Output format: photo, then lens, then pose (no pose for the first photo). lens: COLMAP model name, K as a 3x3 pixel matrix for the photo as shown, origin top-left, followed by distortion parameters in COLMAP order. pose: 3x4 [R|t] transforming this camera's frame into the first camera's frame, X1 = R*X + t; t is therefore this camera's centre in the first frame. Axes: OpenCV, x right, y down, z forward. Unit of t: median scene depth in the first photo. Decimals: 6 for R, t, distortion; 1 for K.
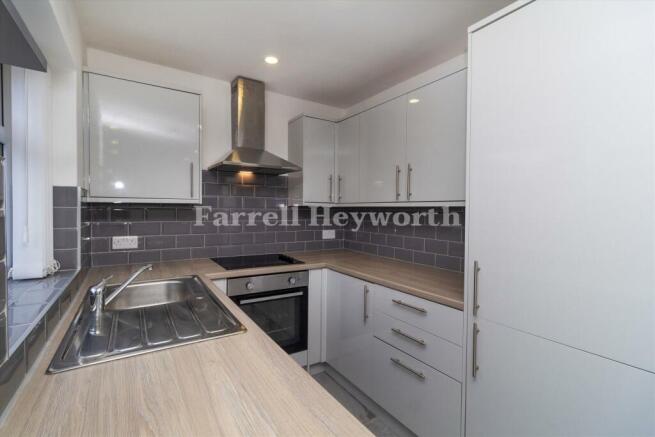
lens RADIAL K [[303.8, 0, 328.3], [0, 303.8, 215.5], [0, 0, 1]] dist [0.002894, 0.000128]
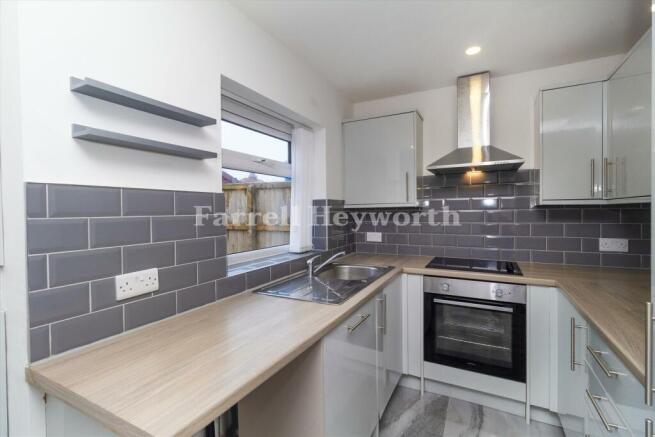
lens RADIAL K [[303.8, 0, 328.8], [0, 303.8, 217.2], [0, 0, 1]] dist [0.002894, 0.000128]
pose [[0.492437, -0.000790, -0.870348, 0.423837], [-0.000959, 0.999998, -0.001450, 0.002471], [0.870348, 0.001549, 0.492436, 0.163079]]
